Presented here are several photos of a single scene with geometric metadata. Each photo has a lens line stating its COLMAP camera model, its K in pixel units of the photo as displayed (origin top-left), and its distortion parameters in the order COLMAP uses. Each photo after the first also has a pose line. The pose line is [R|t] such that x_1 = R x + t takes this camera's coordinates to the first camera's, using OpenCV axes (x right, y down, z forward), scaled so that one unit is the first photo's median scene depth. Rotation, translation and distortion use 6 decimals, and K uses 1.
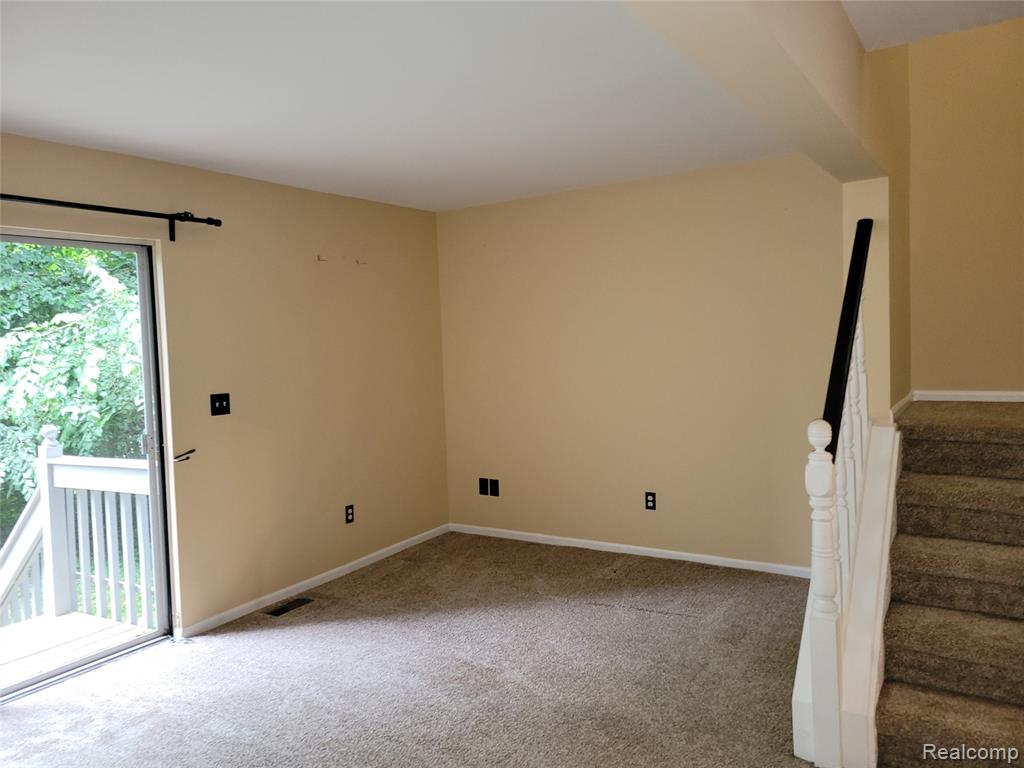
lens RADIAL K [[751.6, 0, 512.0], [0, 751.6, 384.0], [0, 0, 1]] dist [0.005352, -0.003899]
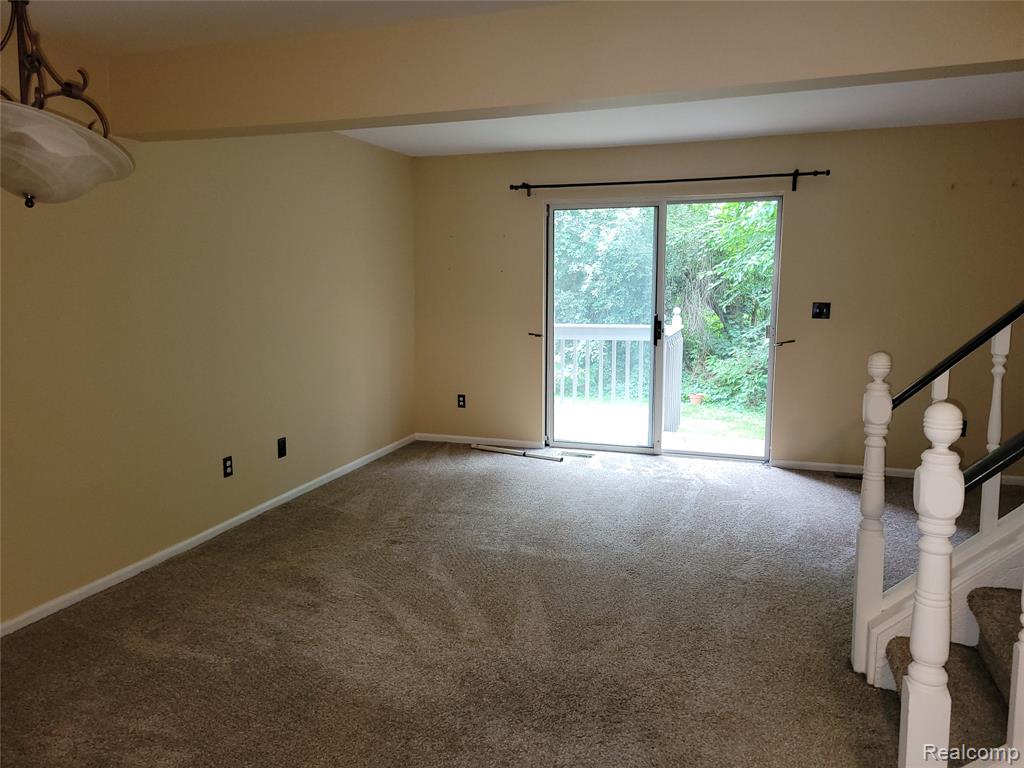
lens RADIAL K [[751.6, 0, 512.0], [0, 751.6, 384.0], [0, 0, 1]] dist [0.005352, -0.003899]
pose [[0.208190, 0.173602, -0.962559, 0.870725], [-0.061025, 0.984511, 0.164363, -0.033016], [0.976183, 0.024521, 0.215559, 0.184485]]
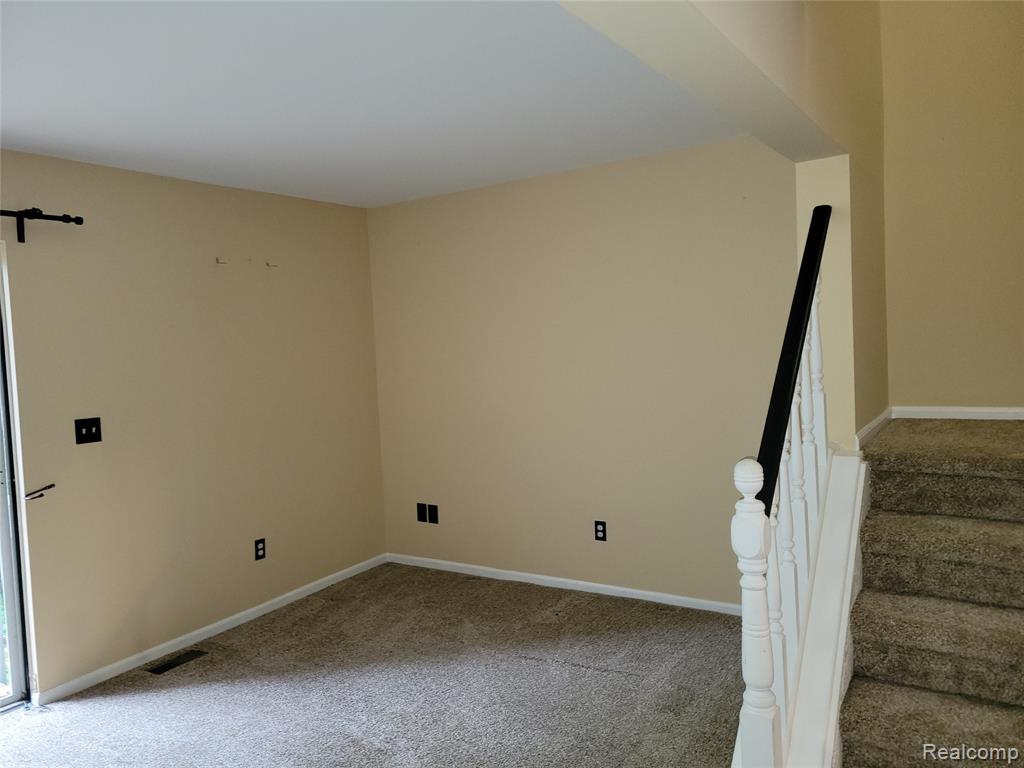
lens RADIAL K [[754.4, 0, 513.7], [0, 754.4, 380.3], [0, 0, 1]] dist [0.006296, -0.009385]
pose [[0.999929, -0.010922, -0.004836, 0.112995], [0.010891, 0.999920, -0.006417, -0.021222], [0.004905, 0.006364, 0.999968, 0.143513]]
